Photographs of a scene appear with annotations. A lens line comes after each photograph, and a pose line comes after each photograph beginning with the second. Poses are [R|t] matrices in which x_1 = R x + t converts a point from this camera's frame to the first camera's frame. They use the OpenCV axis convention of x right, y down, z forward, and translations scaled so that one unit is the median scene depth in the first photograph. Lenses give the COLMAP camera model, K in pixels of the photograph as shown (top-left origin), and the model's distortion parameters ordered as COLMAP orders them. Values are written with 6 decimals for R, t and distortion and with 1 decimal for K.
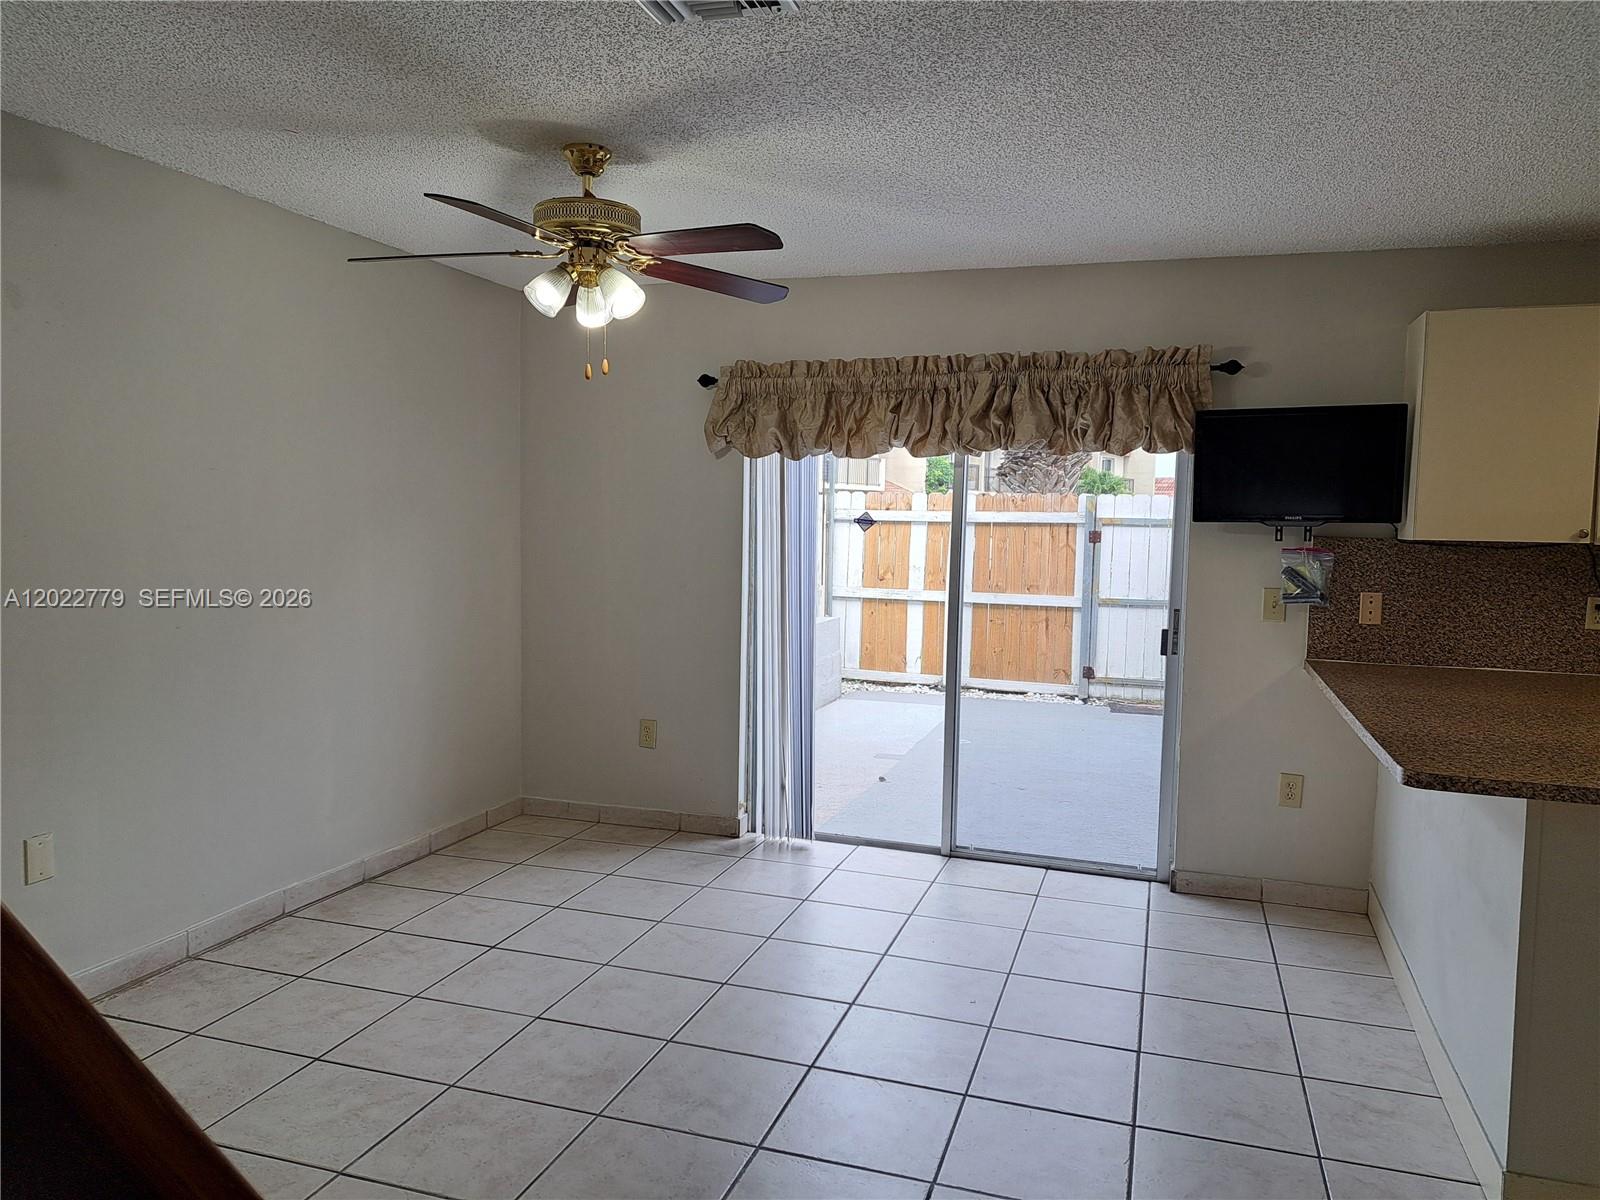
lens RADIAL K [[1146.2, 0, 842.1], [0, 1146.2, 604.1], [0, 0, 1]] dist [0.174839, -0.317717]
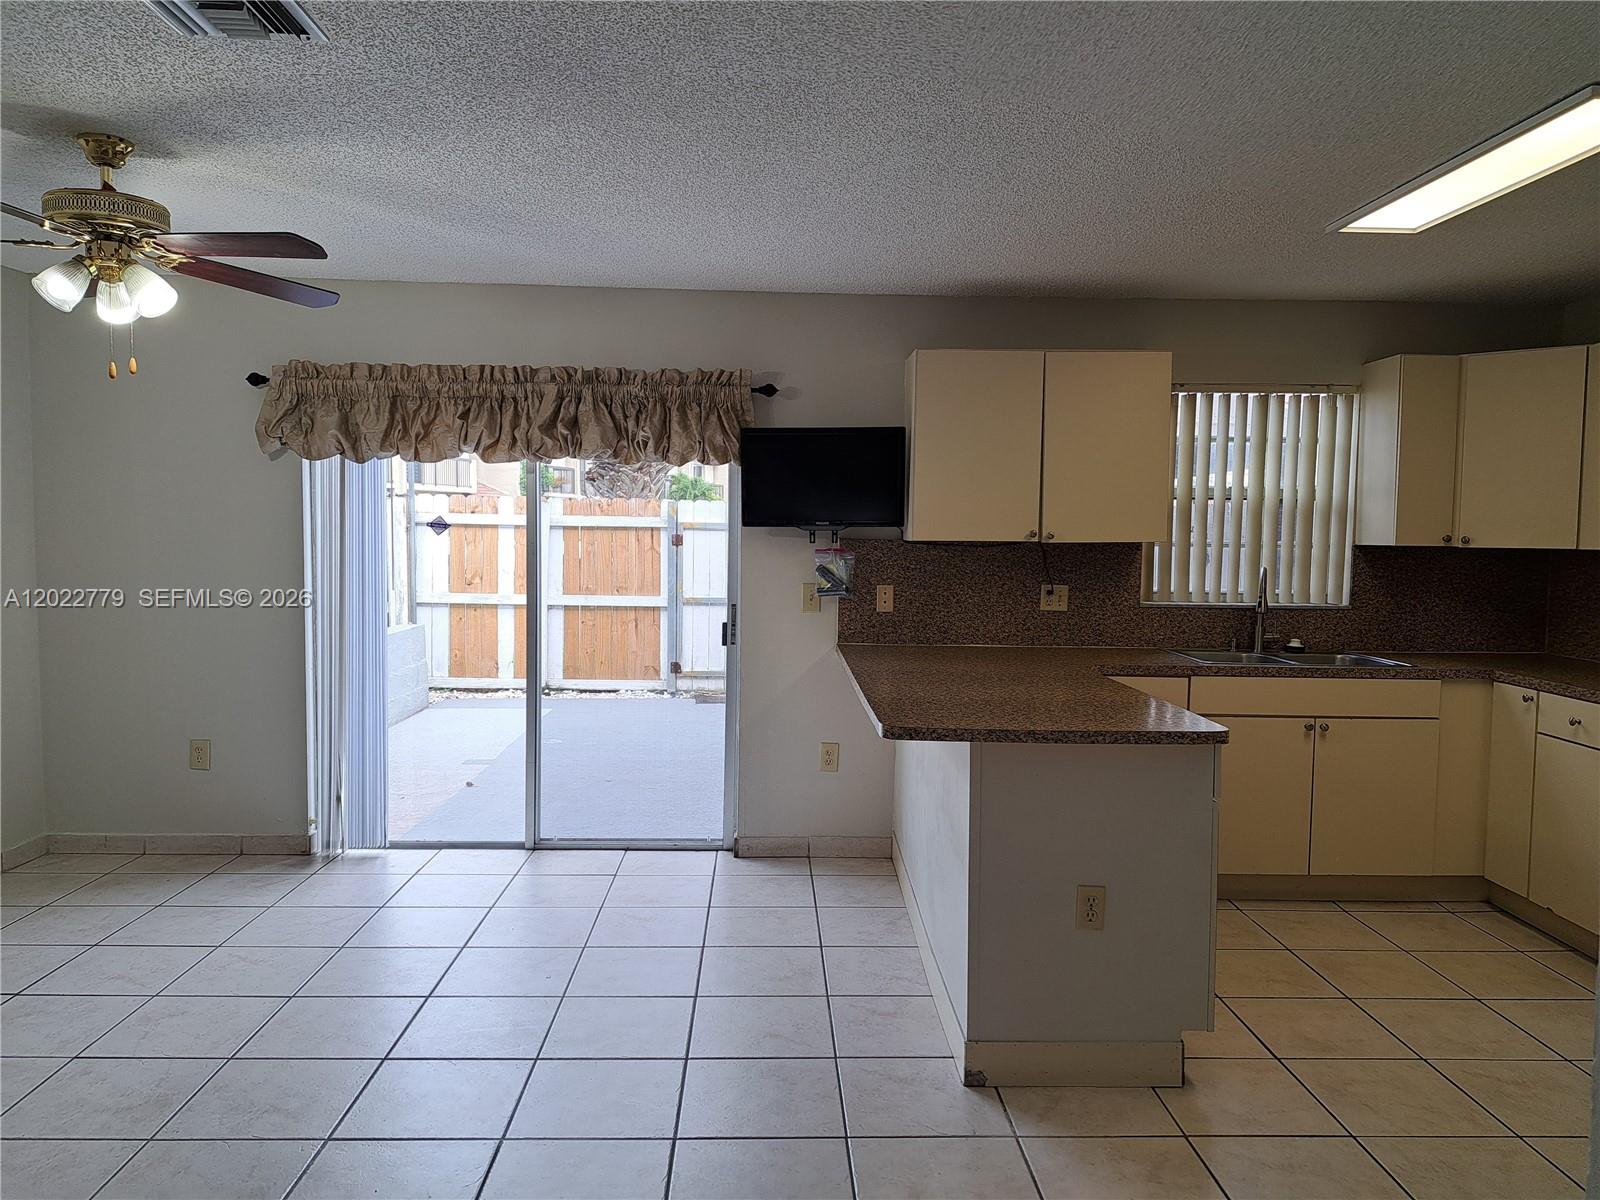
lens RADIAL K [[1135.9, 0, 803.8], [0, 1135.9, 608.7], [0, 0, 1]] dist [0.096979, -0.092327]
pose [[0.951138, -0.028816, 0.307418, 0.016966], [0.028172, 0.999582, 0.006533, 0.003658], [-0.307478, 0.002447, 0.951552, -0.062618]]
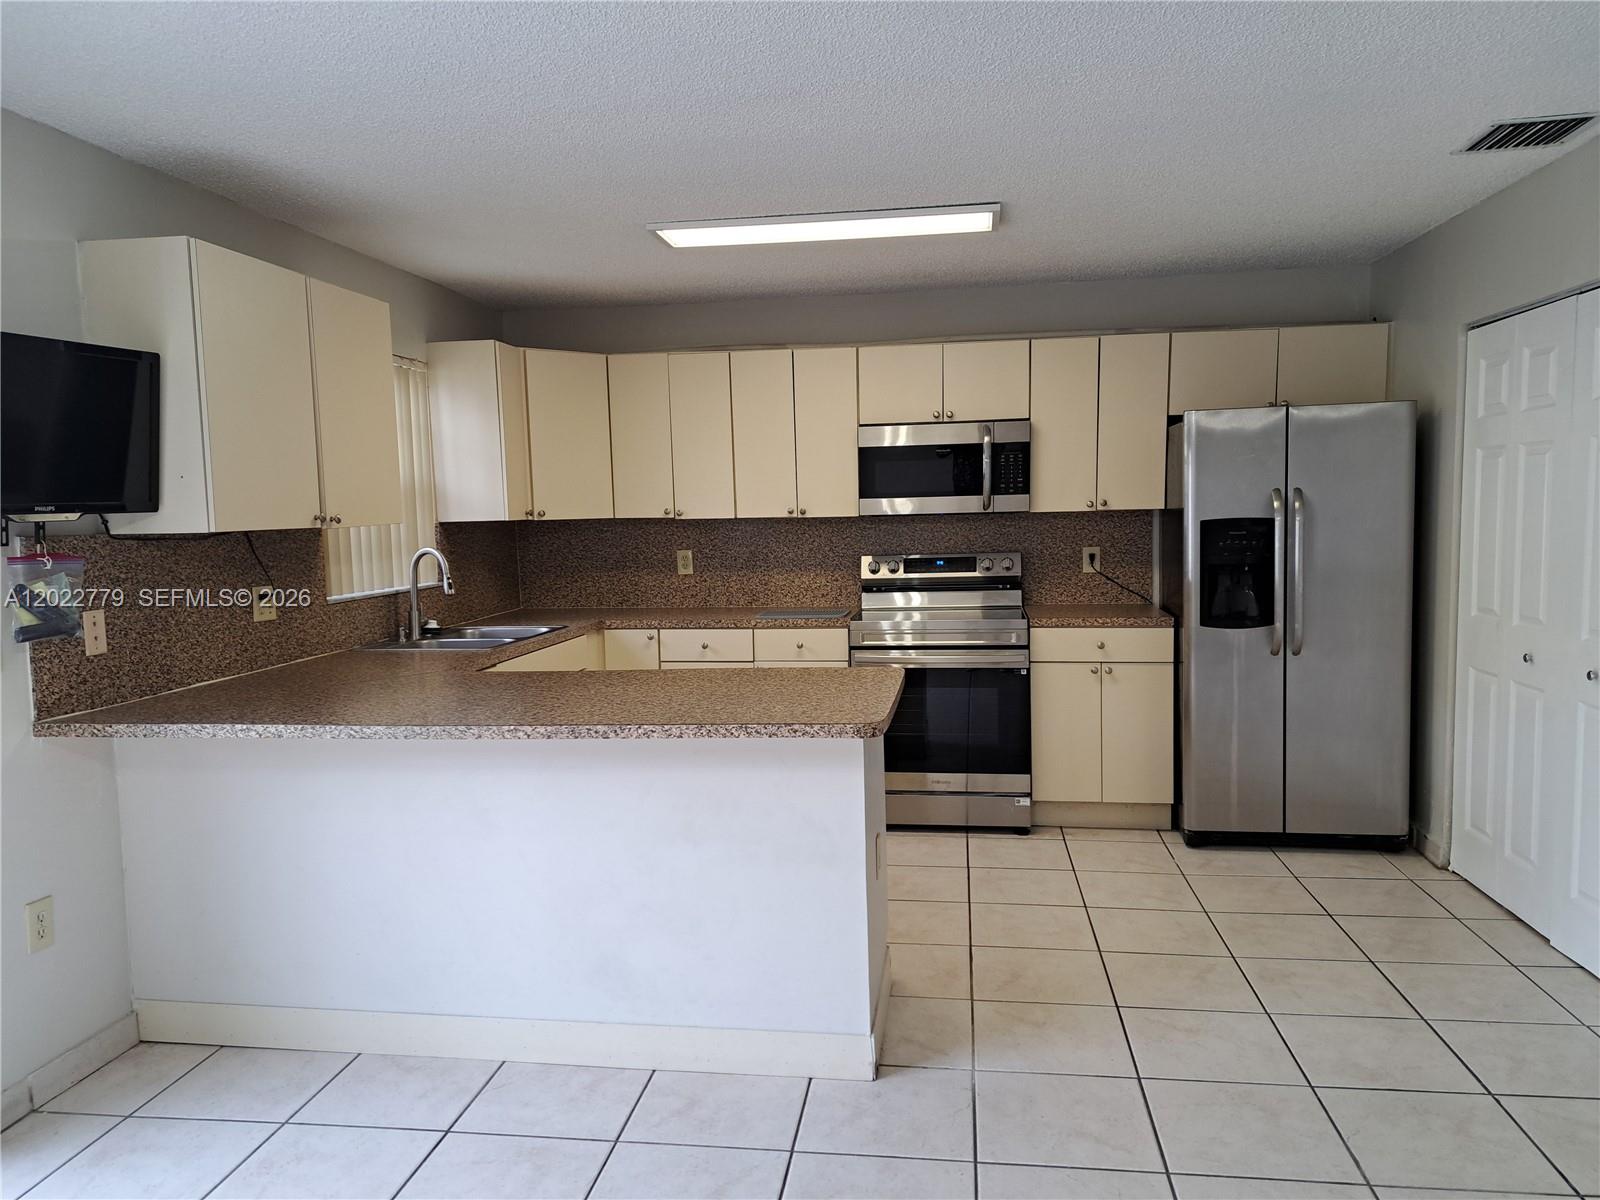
lens RADIAL K [[1135.9, 0, 803.8], [0, 1135.9, 608.7], [0, 0, 1]] dist [0.096979, -0.092327]
pose [[-0.141737, -0.108496, 0.983941, -0.279169], [0.089107, 0.988542, 0.121839, -0.053170], [-0.985886, 0.104945, -0.130445, 0.599669]]
